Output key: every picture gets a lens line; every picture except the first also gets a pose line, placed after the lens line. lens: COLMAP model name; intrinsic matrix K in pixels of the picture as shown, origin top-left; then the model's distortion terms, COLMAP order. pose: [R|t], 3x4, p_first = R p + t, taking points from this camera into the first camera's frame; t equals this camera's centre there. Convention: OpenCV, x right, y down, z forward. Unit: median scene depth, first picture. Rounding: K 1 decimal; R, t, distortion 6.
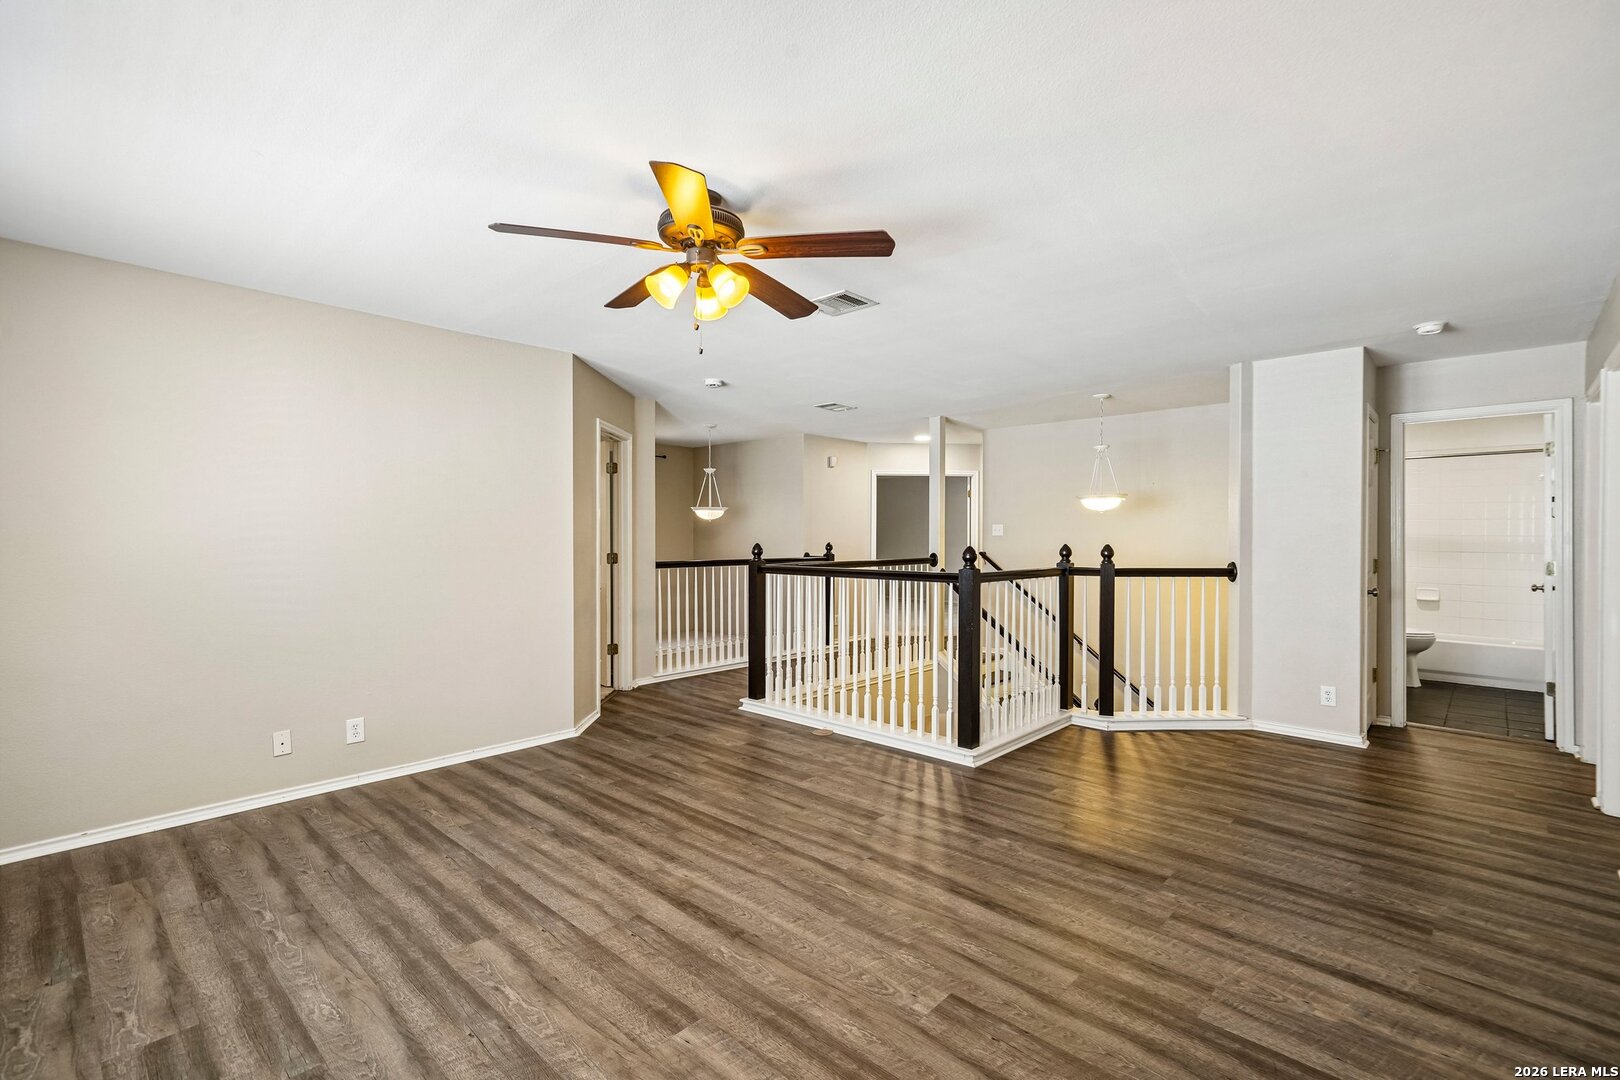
lens RADIAL K [[734.7, 0, 827.2], [0, 734.7, 534.6], [0, 0, 1]] dist [0.011986, 0.001419]
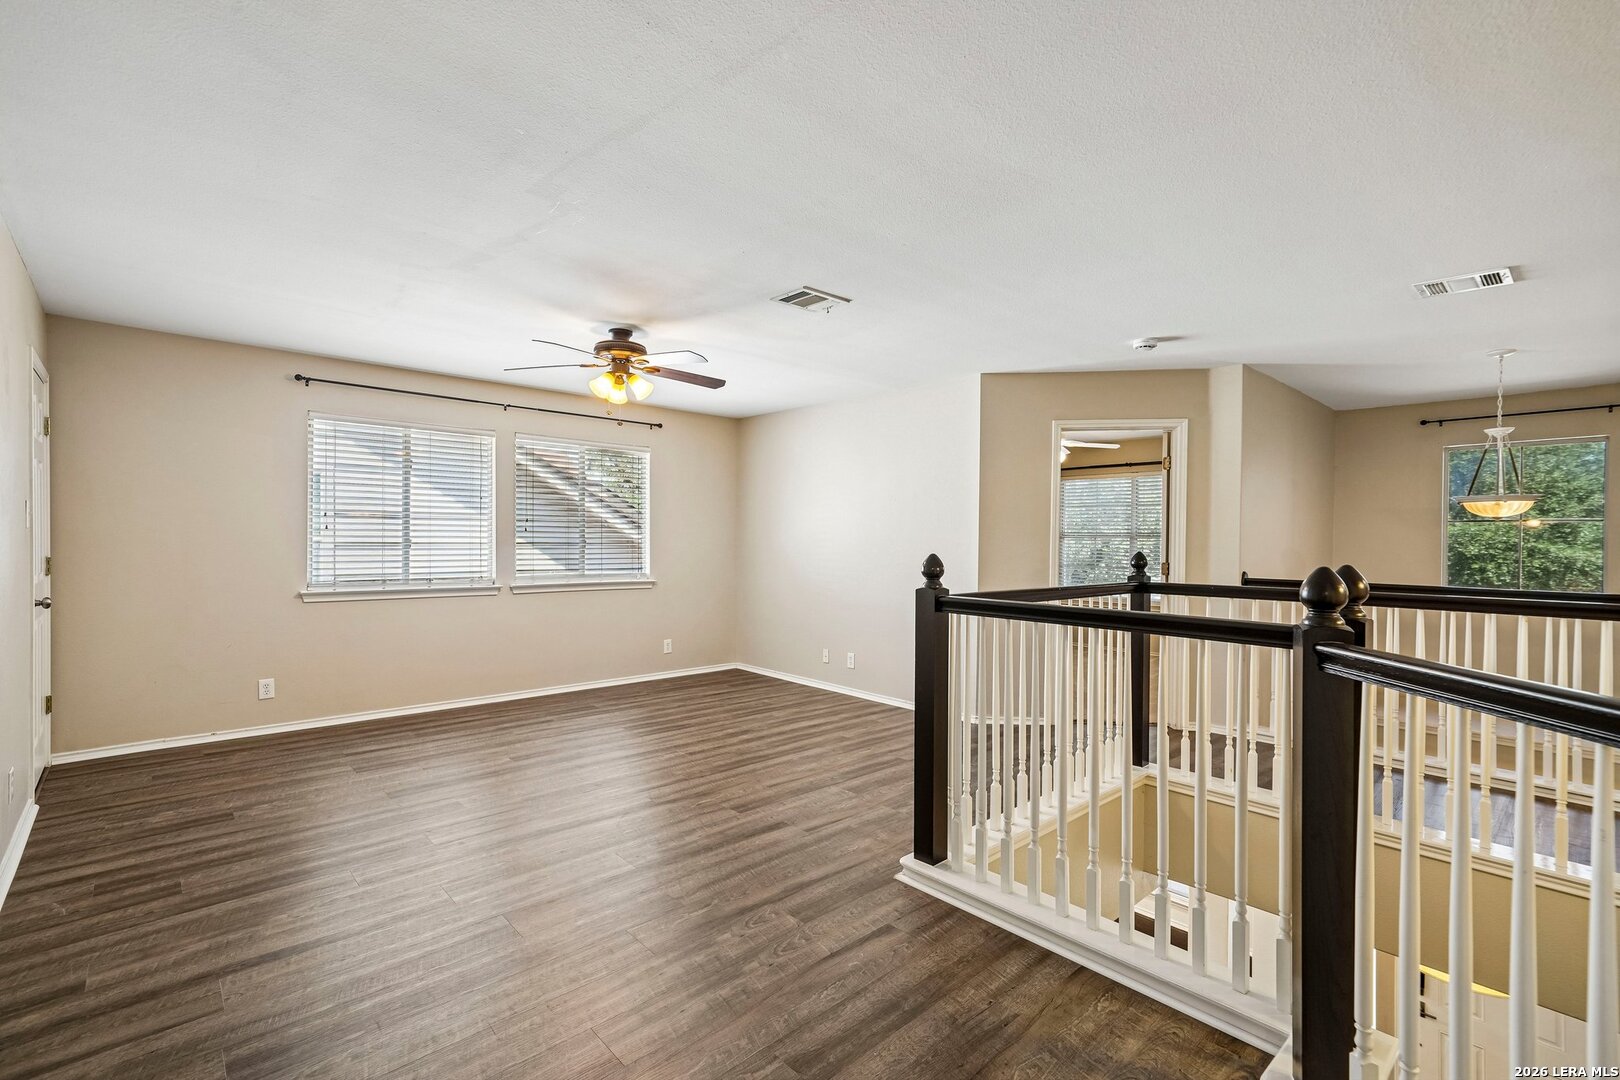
lens RADIAL K [[734.7, 0, 827.6], [0, 734.7, 540.3], [0, 0, 1]] dist [0.011986, 0.001419]
pose [[-0.089381, 0.001926, -0.995996, 1.114716], [-0.010930, 0.999936, 0.002915, -0.007845], [0.995938, 0.011147, -0.089354, 1.230347]]
